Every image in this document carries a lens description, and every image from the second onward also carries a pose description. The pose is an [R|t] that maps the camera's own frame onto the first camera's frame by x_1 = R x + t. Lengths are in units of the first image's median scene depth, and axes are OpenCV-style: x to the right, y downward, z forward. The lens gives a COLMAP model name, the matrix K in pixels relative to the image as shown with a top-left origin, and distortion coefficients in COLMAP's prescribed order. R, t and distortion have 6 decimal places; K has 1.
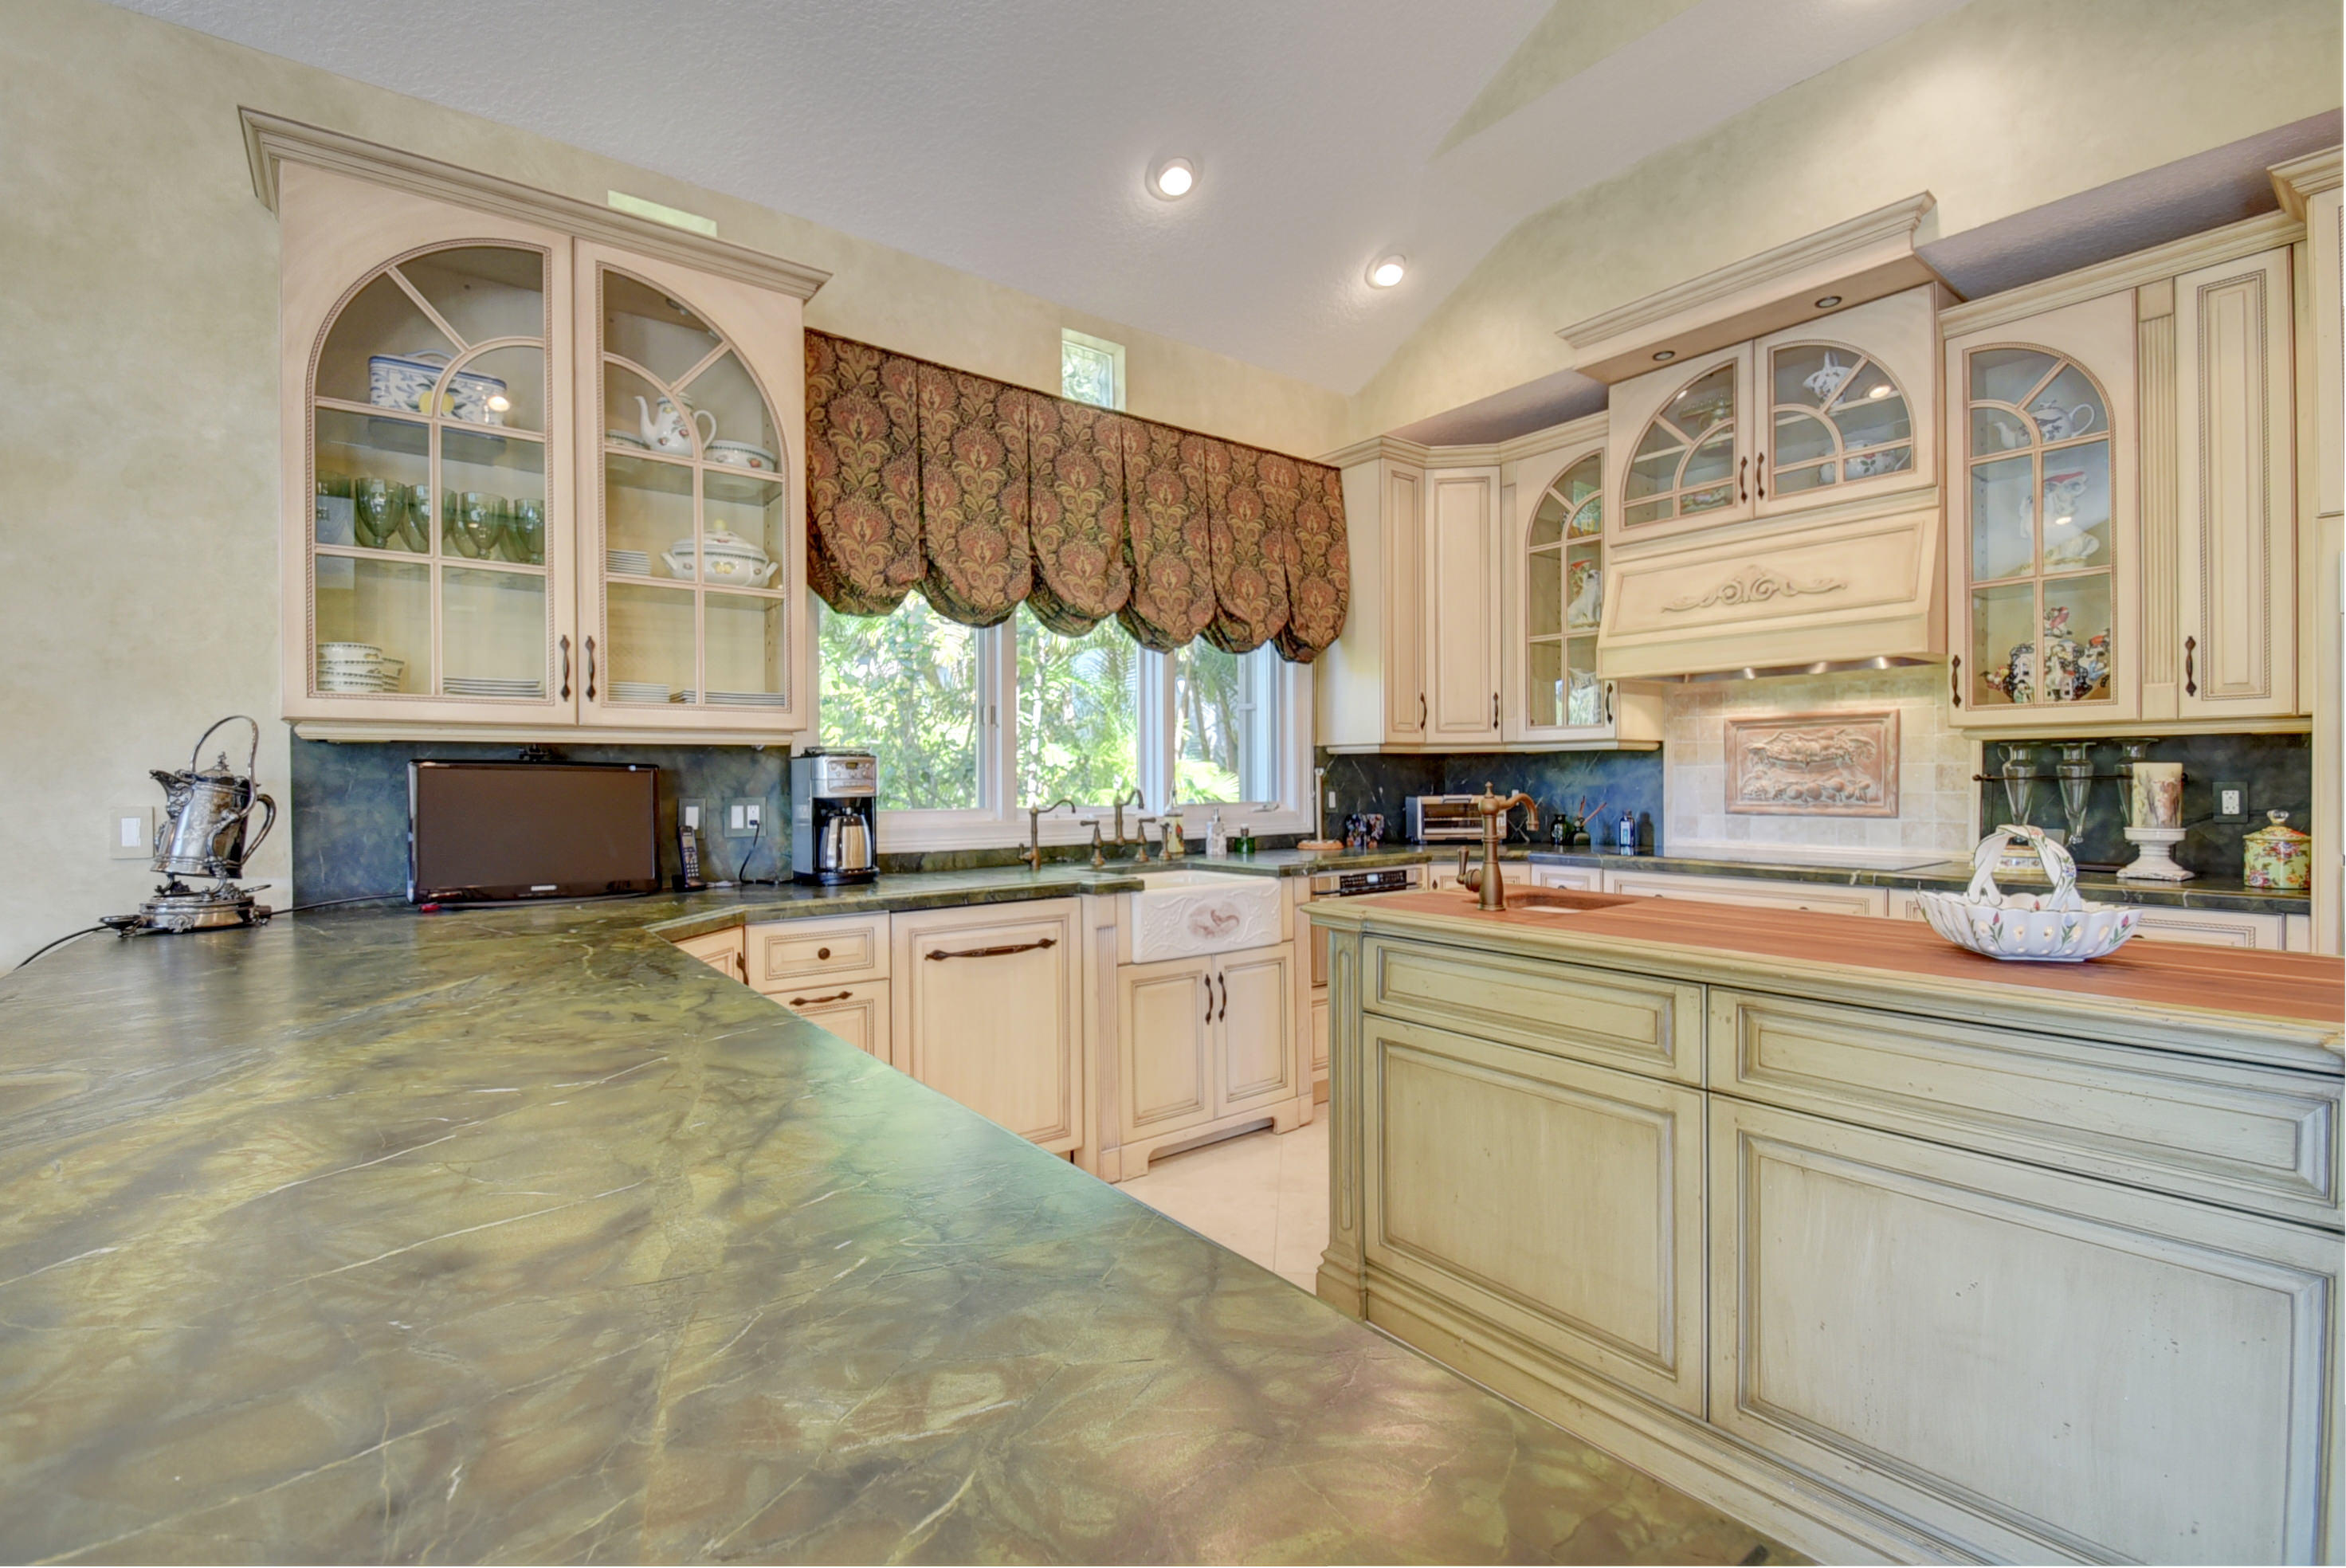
lens RADIAL K [[1026.6, 0, 1158.9], [0, 1026.6, 791.6], [0, 0, 1]] dist [-0.003552, -0.006143]
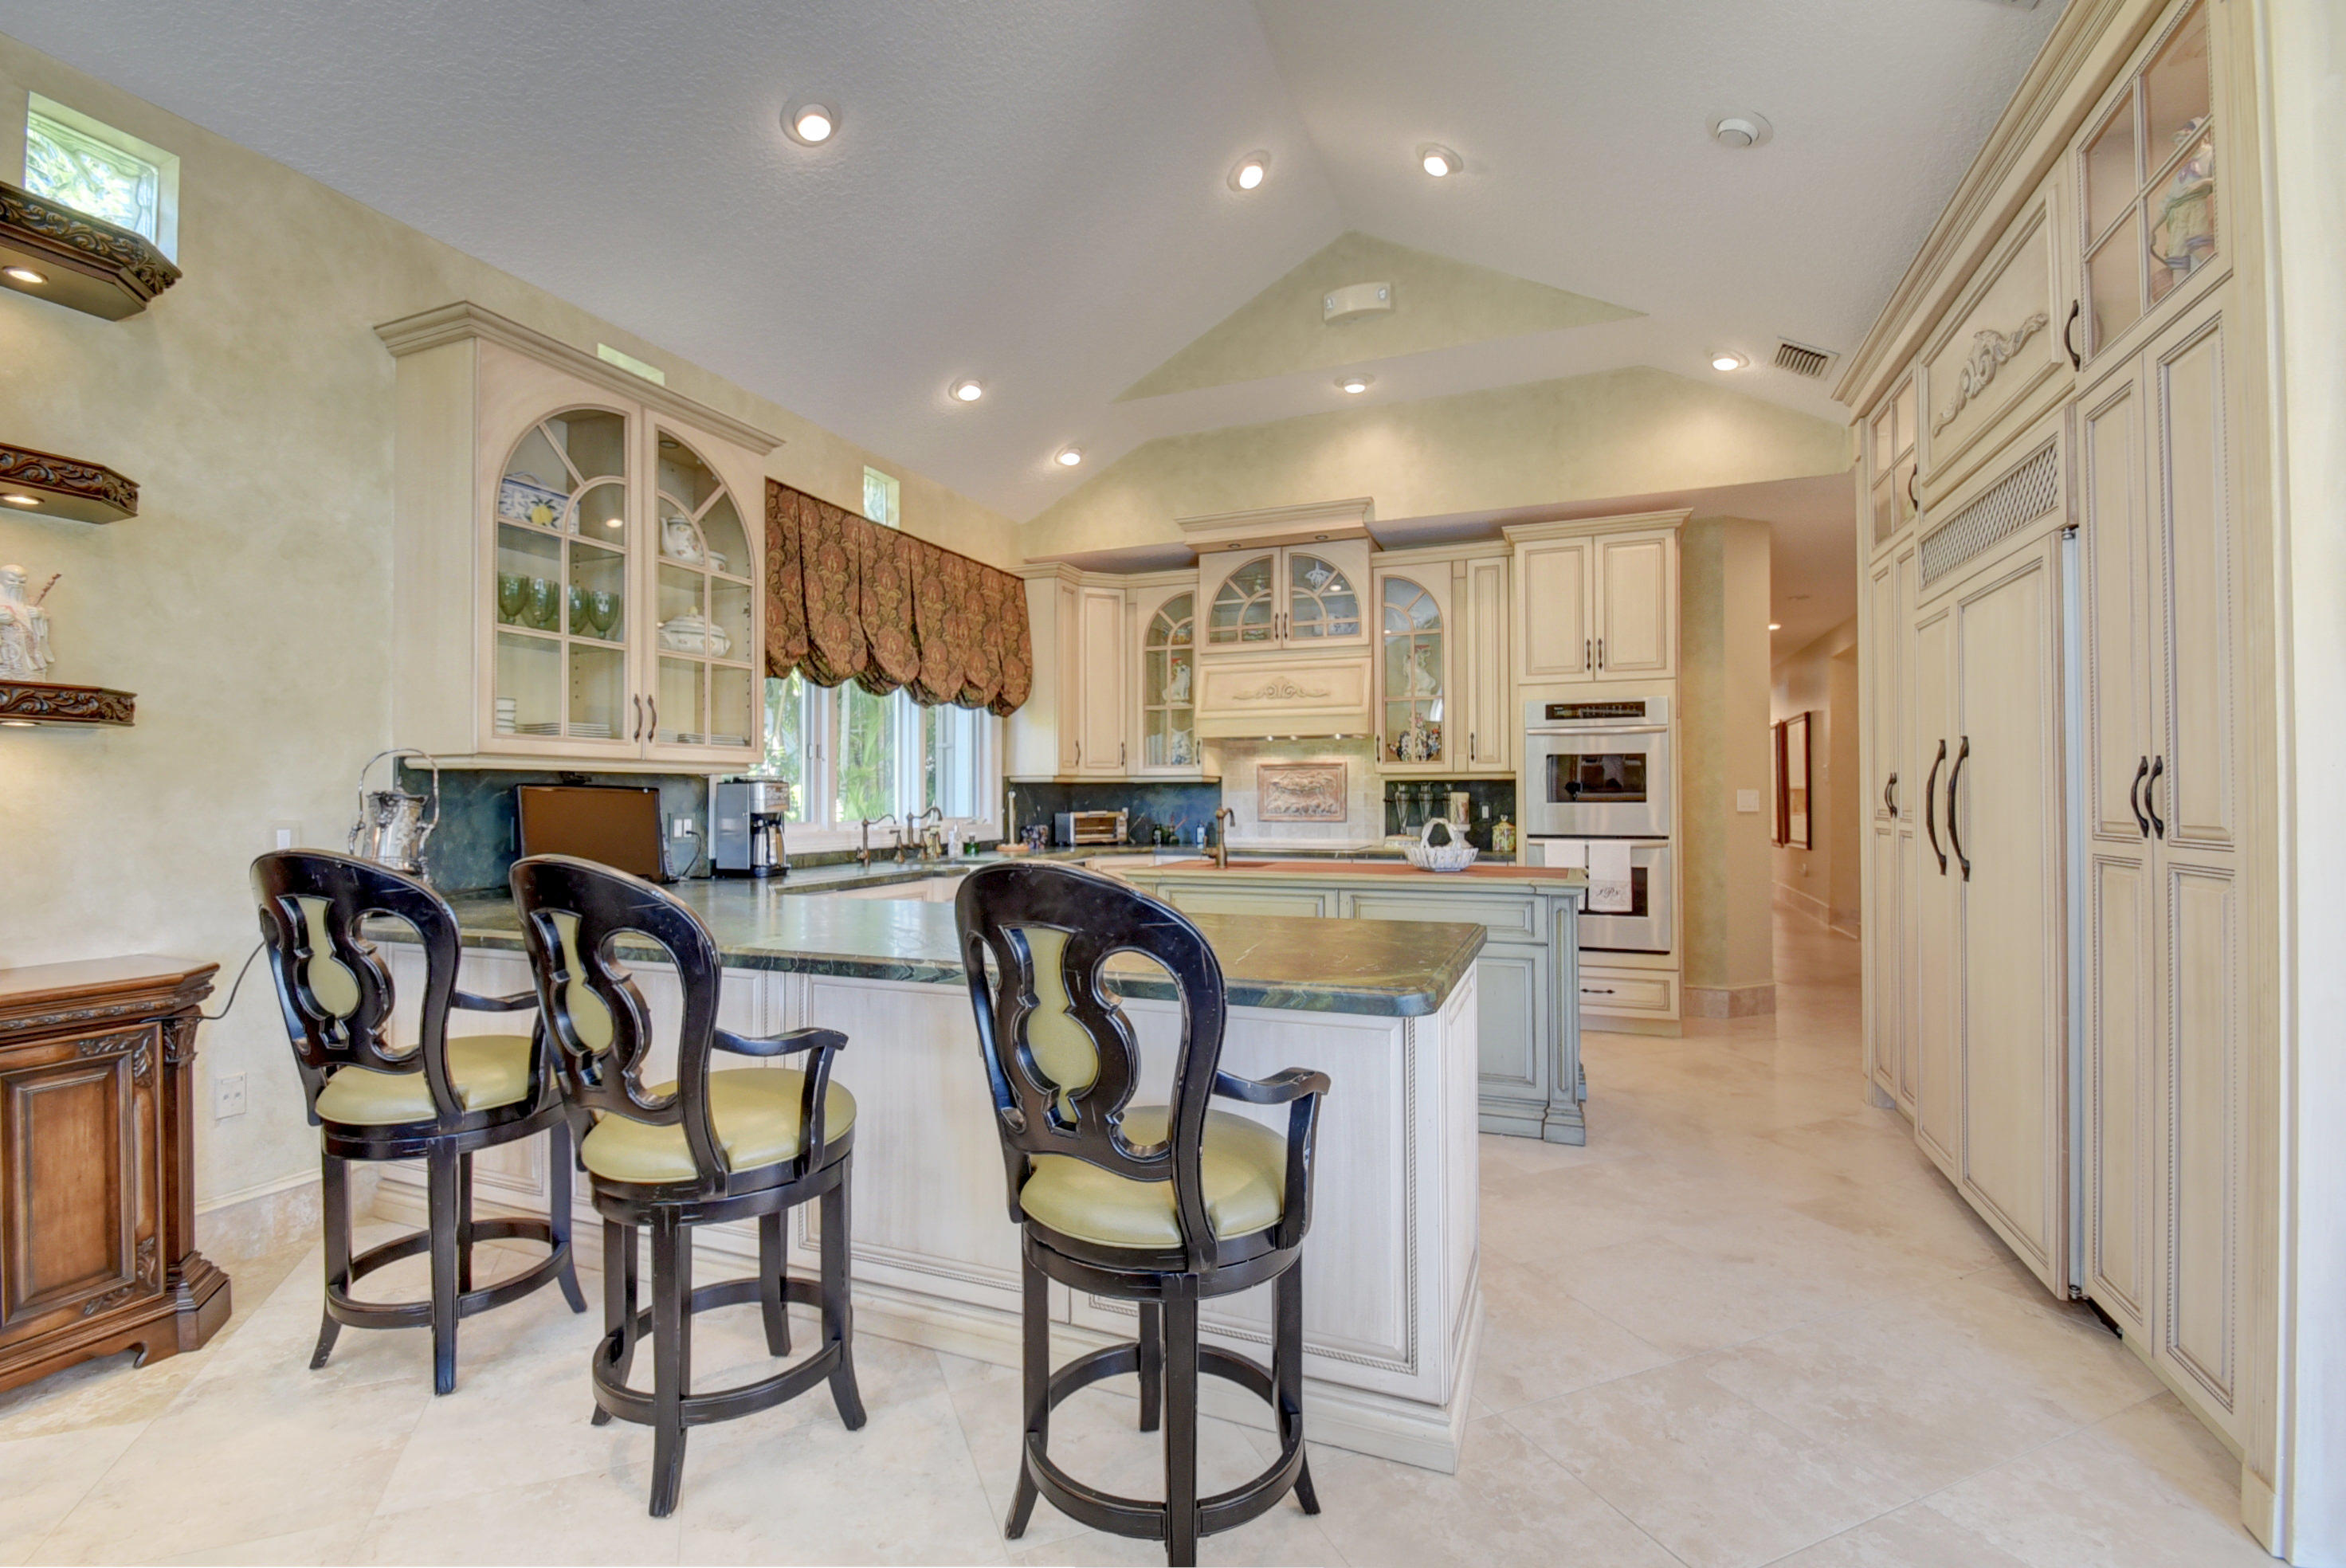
lens RADIAL K [[1026.6, 0, 1164.1], [0, 1026.6, 795.6], [0, 0, 1]] dist [-0.003552, -0.006143]
pose [[0.859325, 0.004532, 0.511410, -0.478944], [0.004096, 0.999868, -0.015742, 0.005852], [-0.511413, 0.015623, 0.859193, -0.384937]]
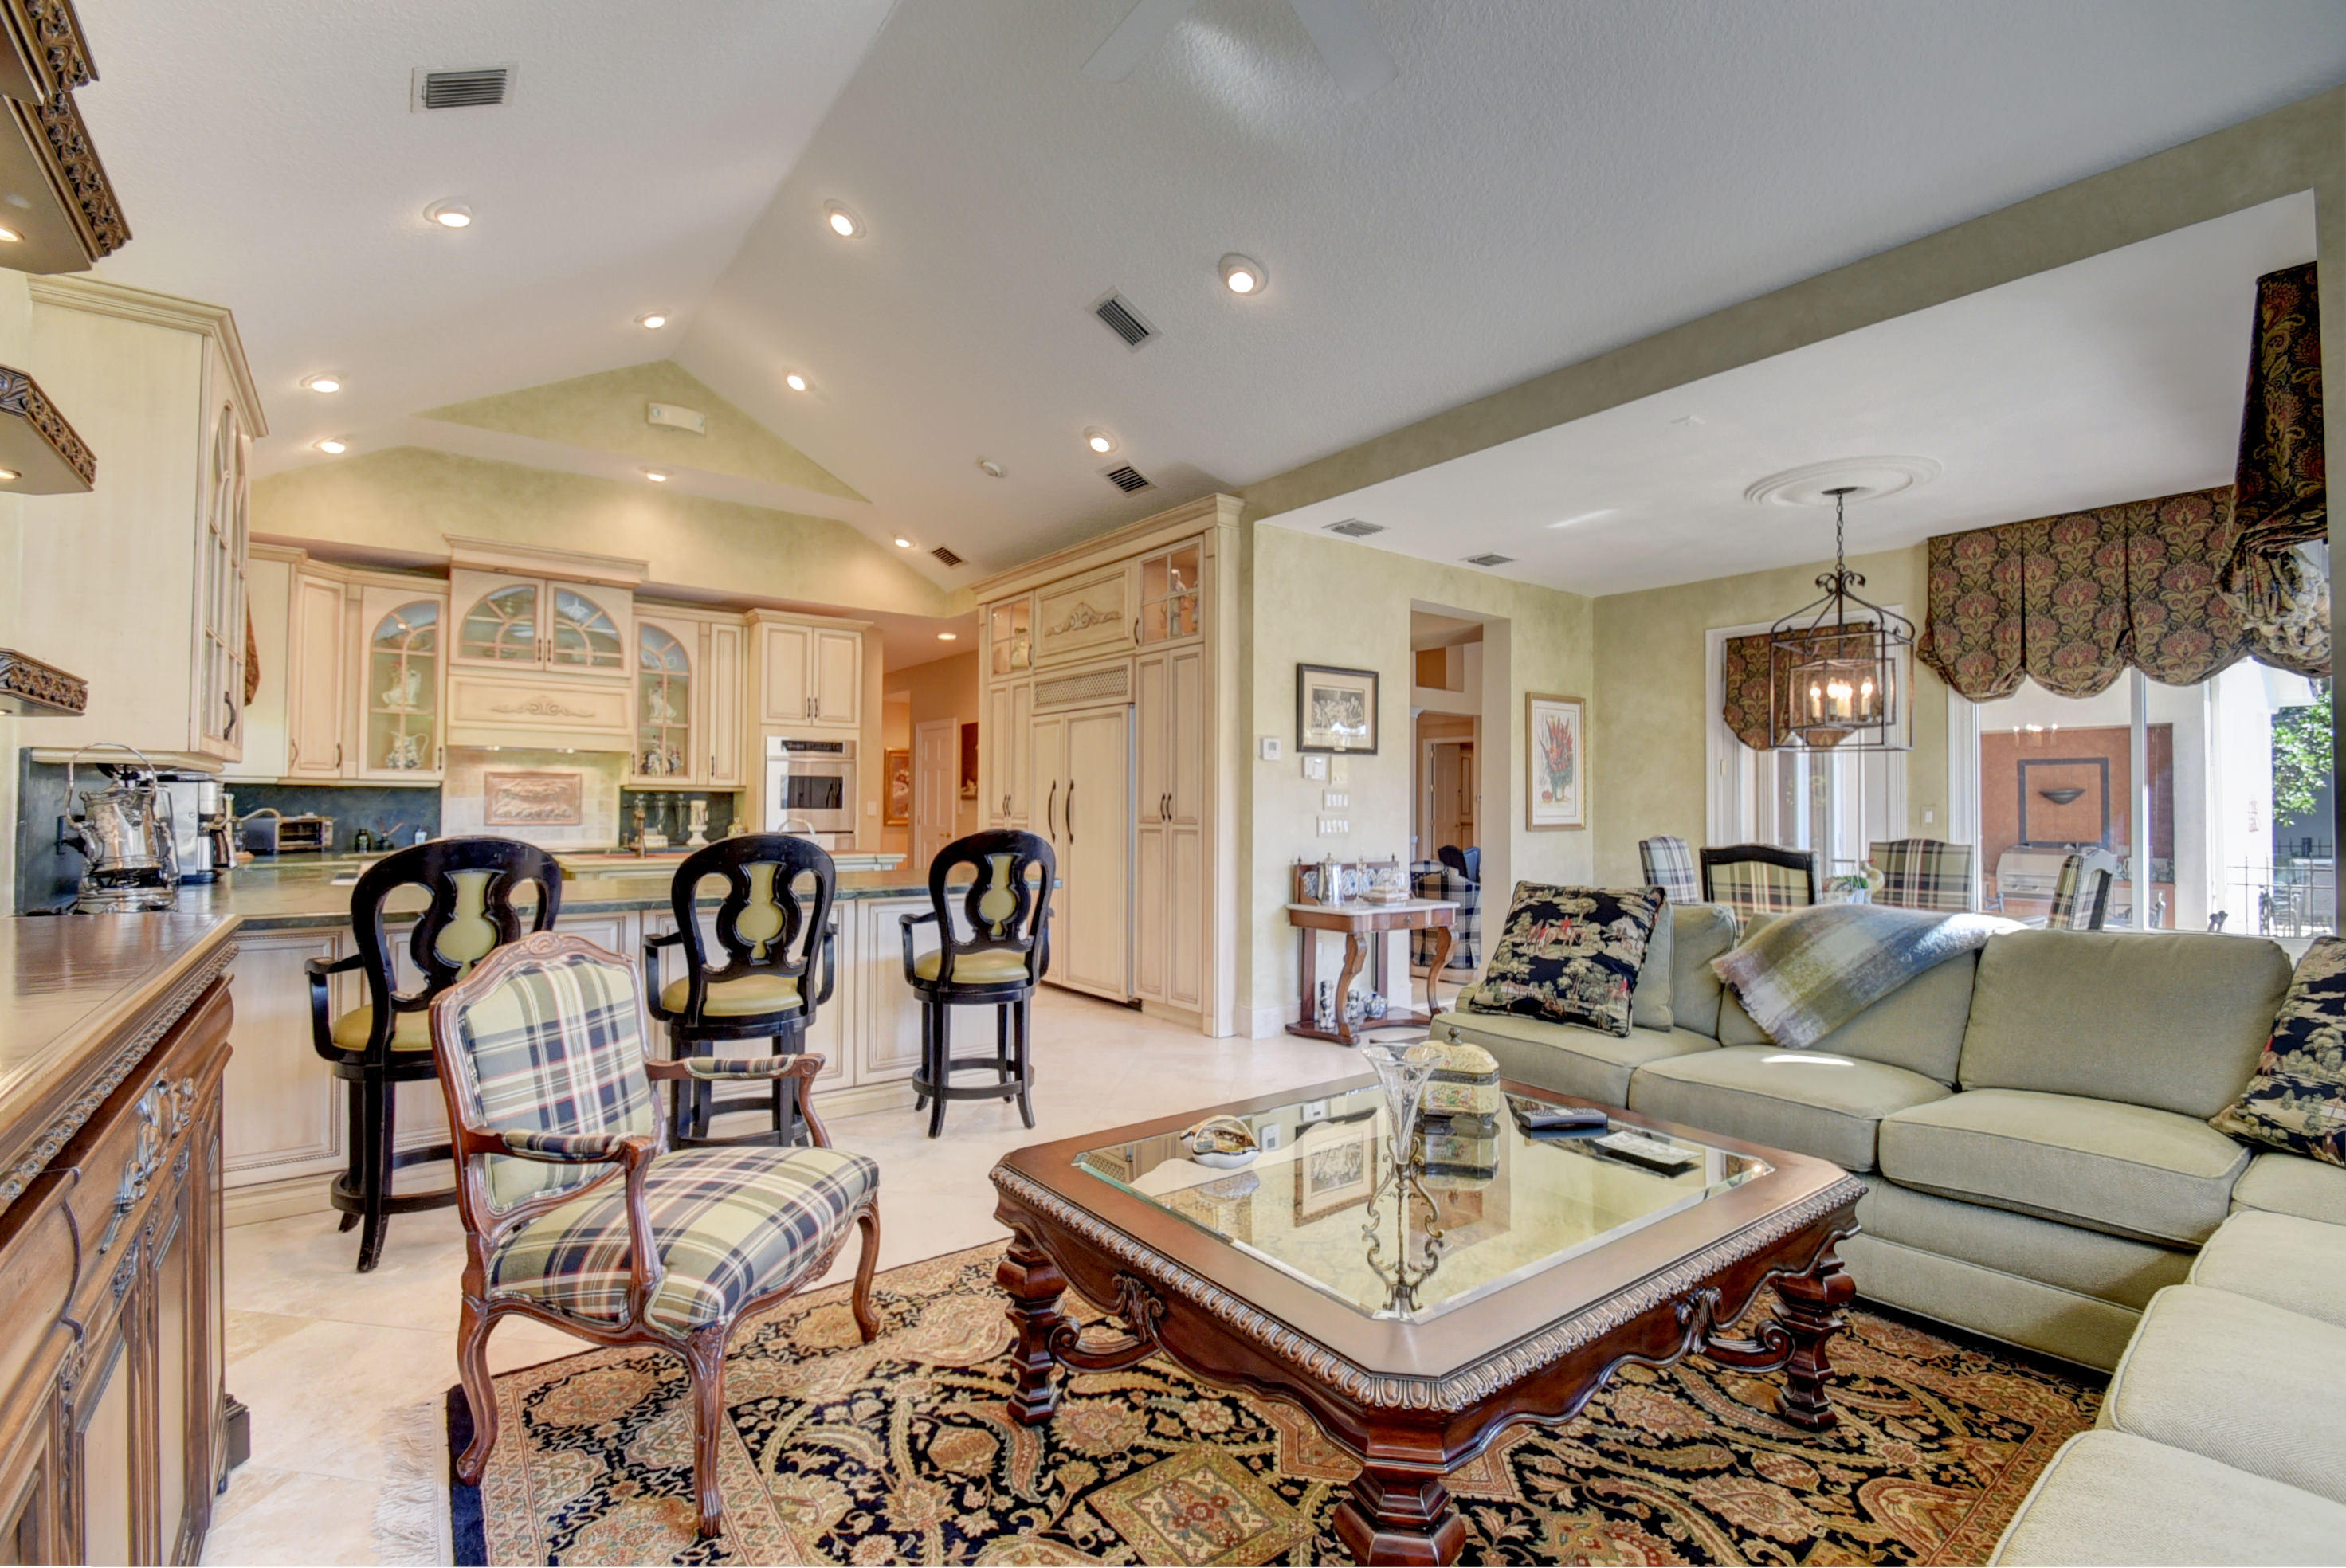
lens RADIAL K [[1026.6, 0, 1180.9], [0, 1026.6, 789.8], [0, 0, 1]] dist [-0.003552, -0.006143]
pose [[-0.026182, 0.025032, 0.999344, -1.393101], [0.006978, 0.999667, -0.024857, 0.013581], [-0.999633, 0.006323, -0.026348, -0.149768]]
